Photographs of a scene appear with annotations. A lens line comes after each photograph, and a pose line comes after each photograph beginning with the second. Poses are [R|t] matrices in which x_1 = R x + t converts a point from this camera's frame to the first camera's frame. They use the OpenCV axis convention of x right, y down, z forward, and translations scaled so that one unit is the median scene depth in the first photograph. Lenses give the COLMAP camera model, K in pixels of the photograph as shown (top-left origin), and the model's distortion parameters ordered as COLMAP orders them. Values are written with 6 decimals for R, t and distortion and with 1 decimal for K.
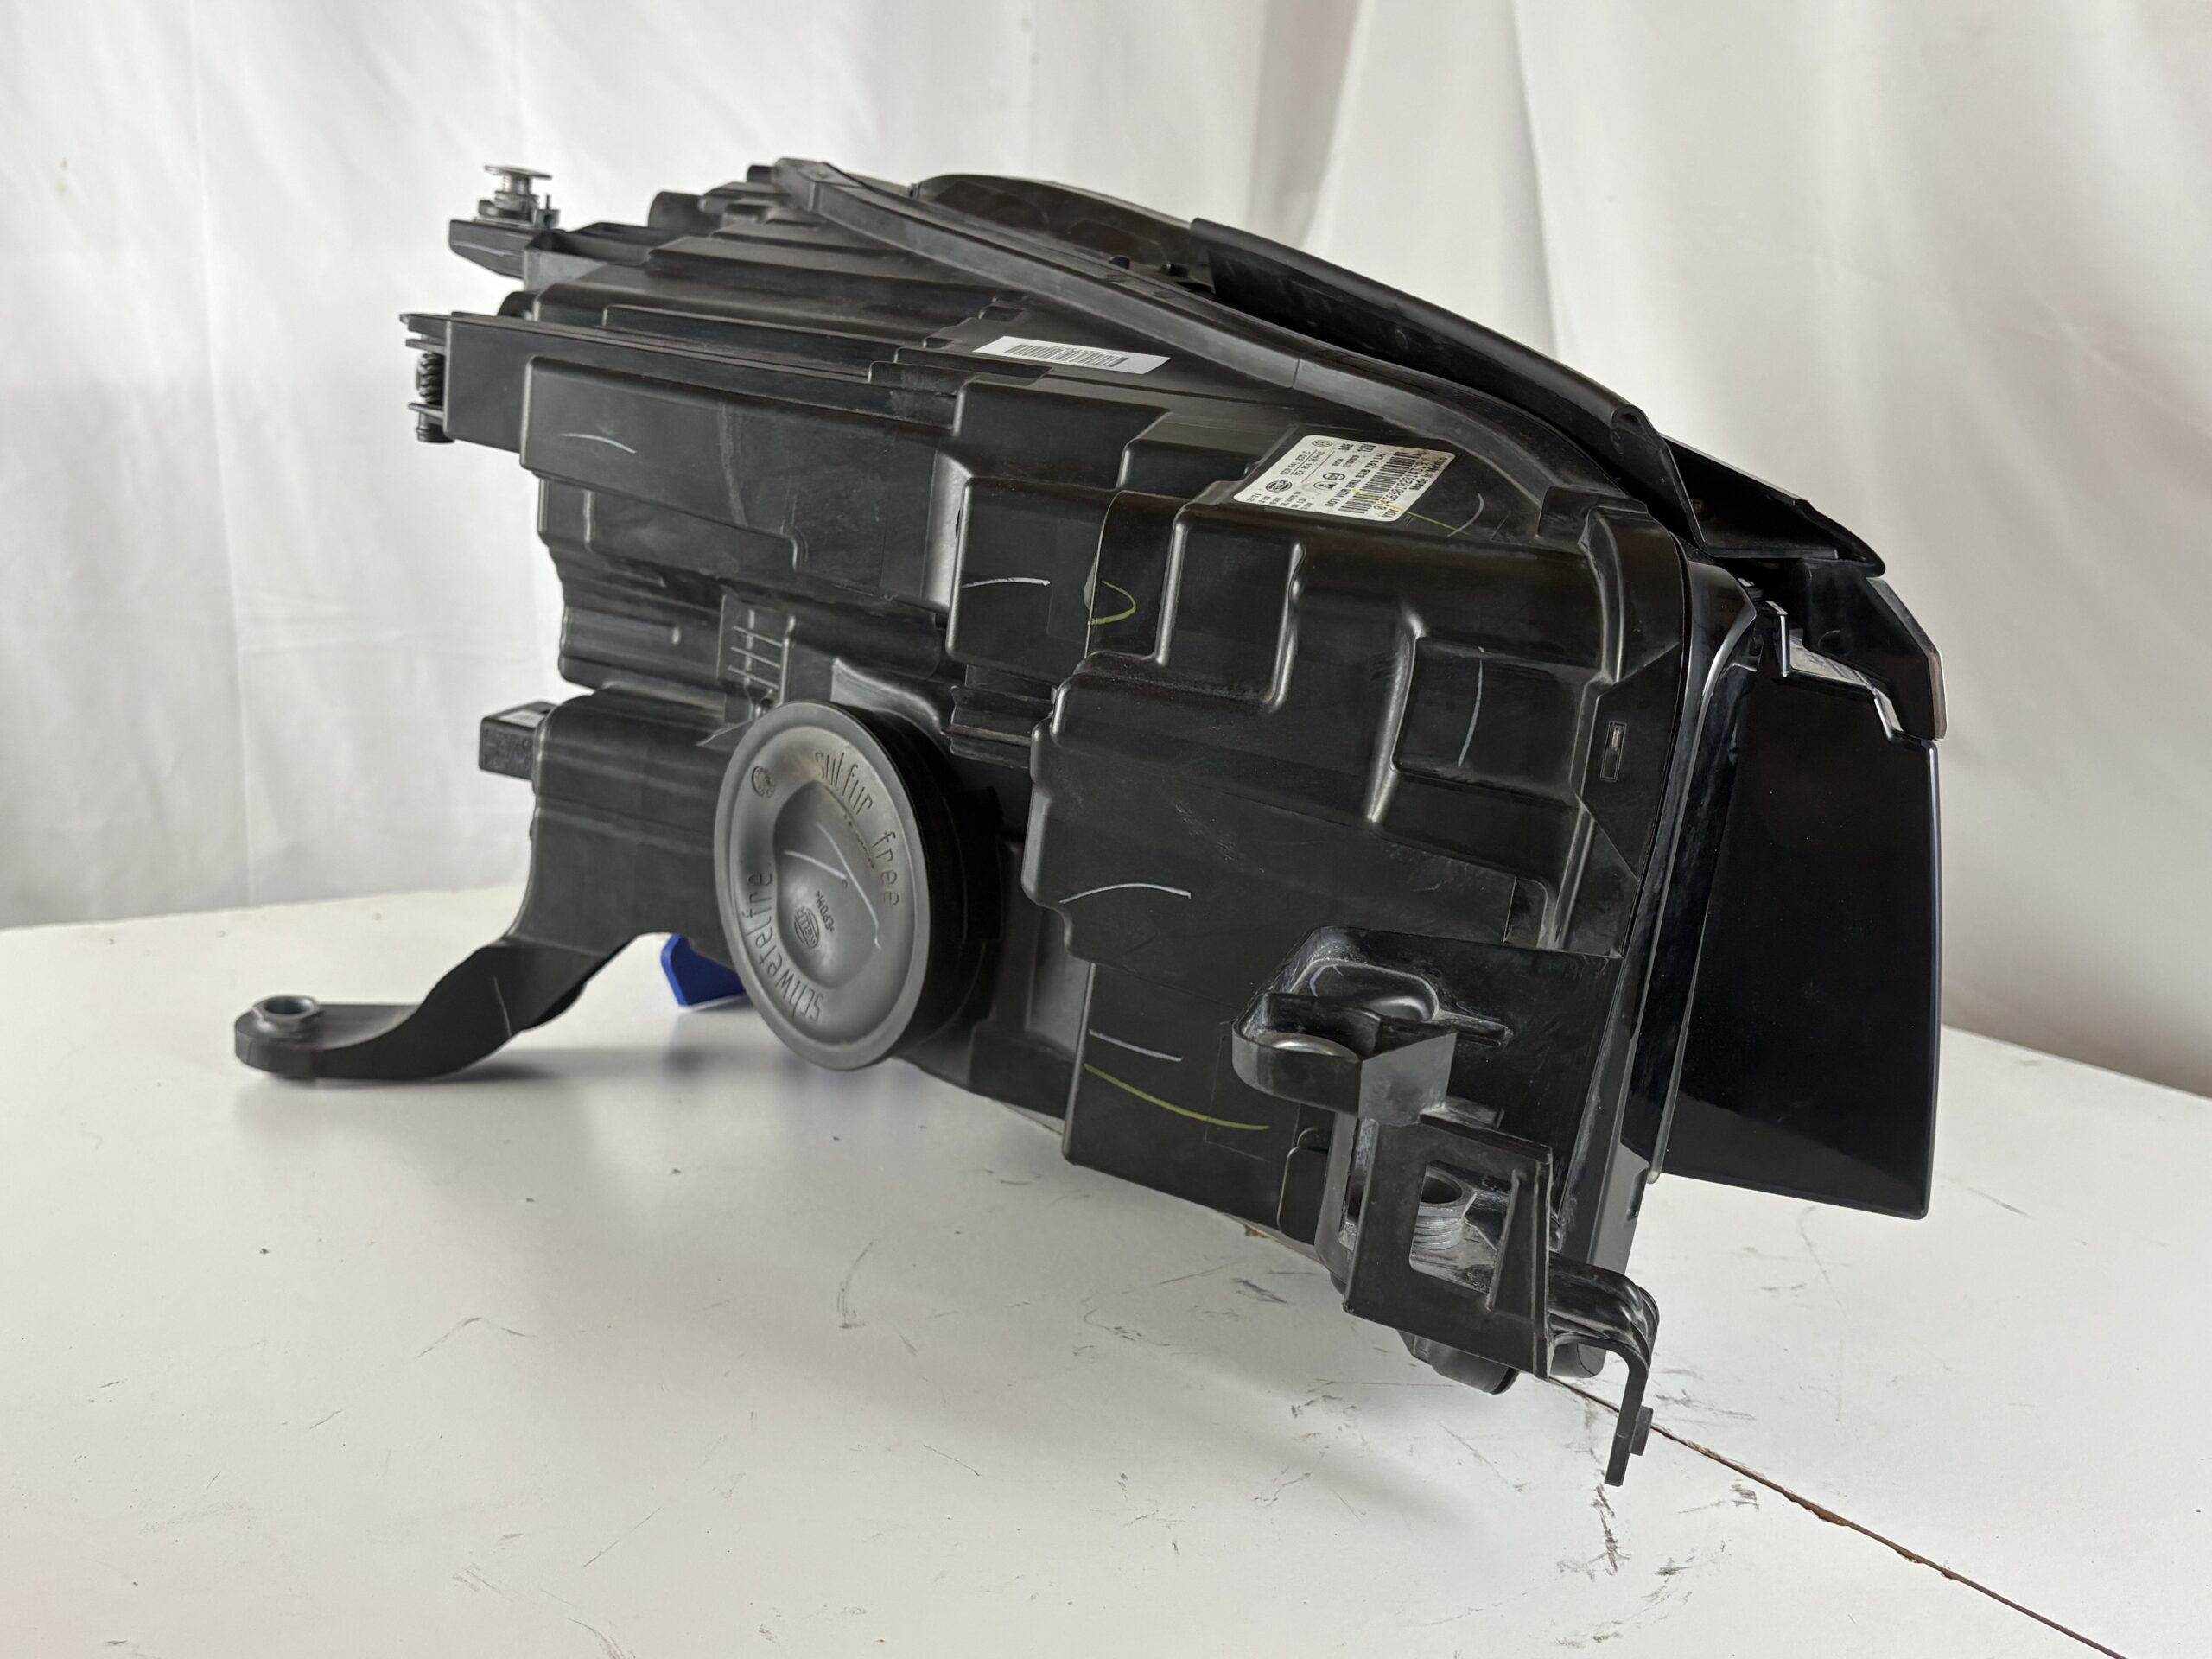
lens RADIAL K [[2216.2, 0, 1106.0], [0, 2216.2, 829.5], [0, 0, 1]] dist [0.049903, -0.017601]
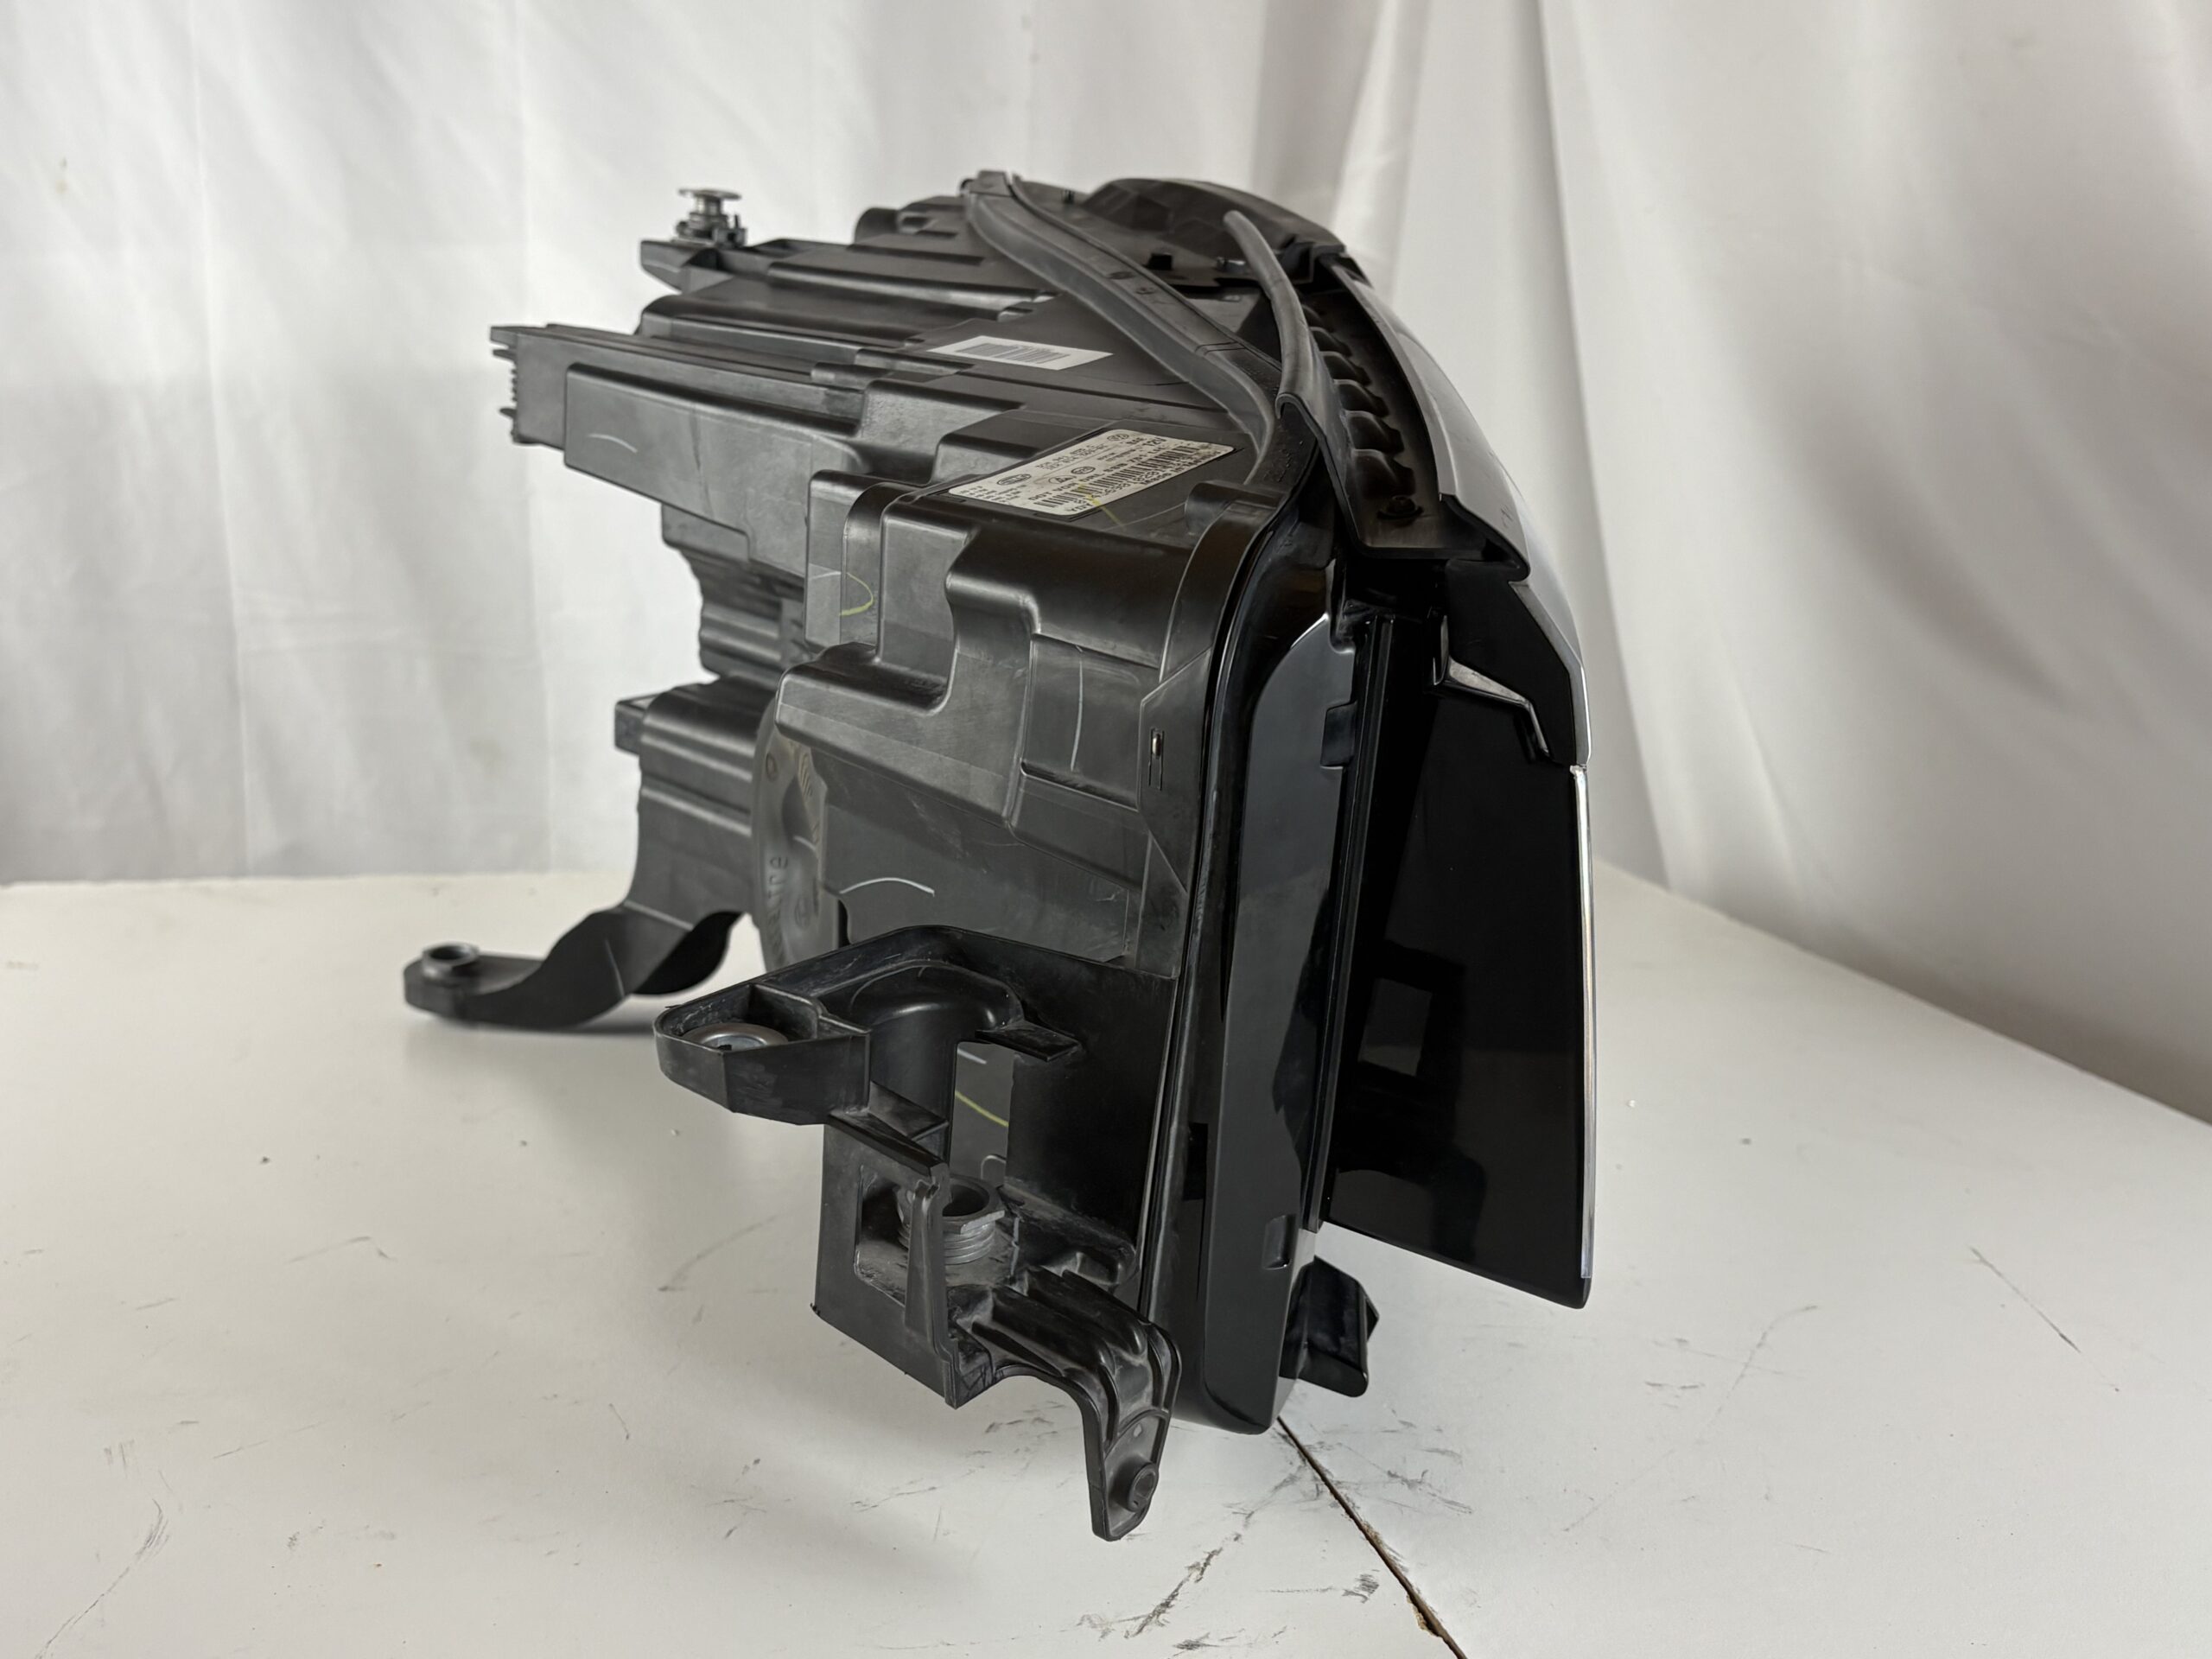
lens RADIAL K [[2208.9, 0, 1102.0], [0, 2208.9, 842.0], [0, 0, 1]] dist [0.141329, -0.322282]
pose [[0.935050, 0.057501, -0.349820, 0.325616], [-0.058900, 0.998242, 0.006648, -0.002878], [0.349588, 0.014388, 0.936793, 0.070766]]
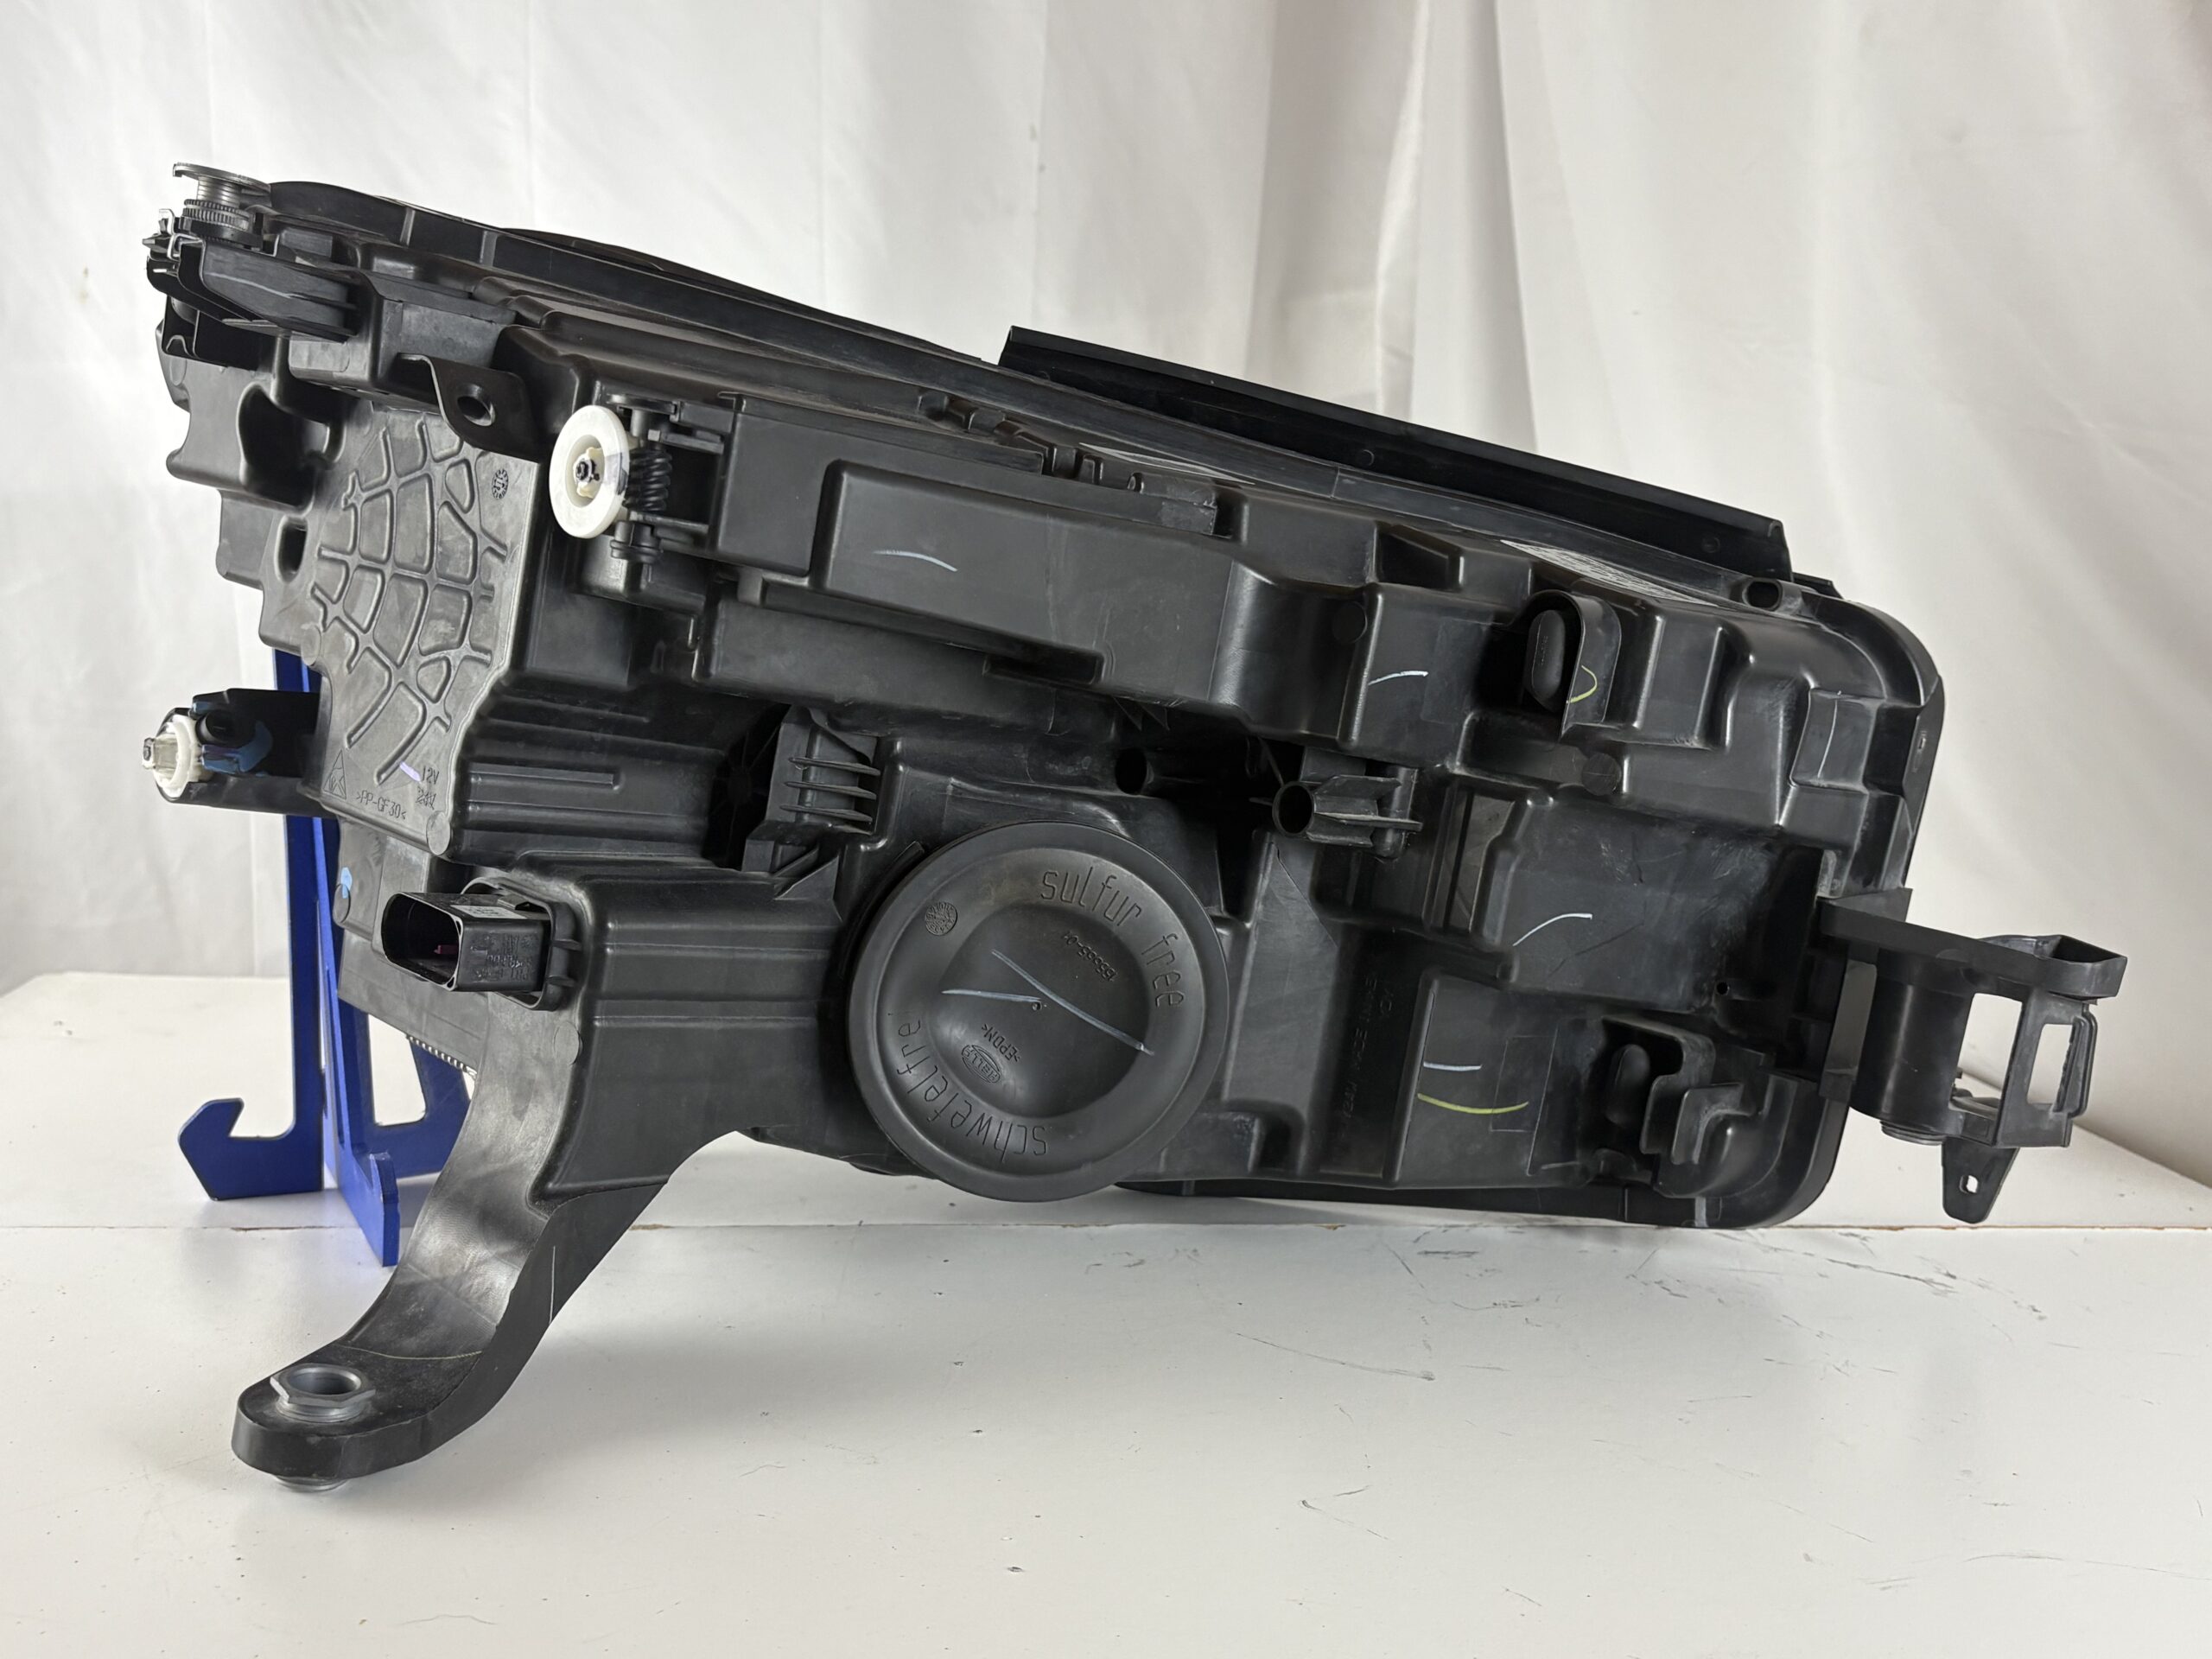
lens RADIAL K [[2208.9, 0, 1102.0], [0, 2208.9, 842.0], [0, 0, 1]] dist [0.141329, -0.322282]
pose [[0.494997, -0.139978, 0.857546, -0.824486], [0.143647, 0.986541, 0.078117, -0.105299], [-0.856939, 0.084516, 0.508442, 0.433052]]
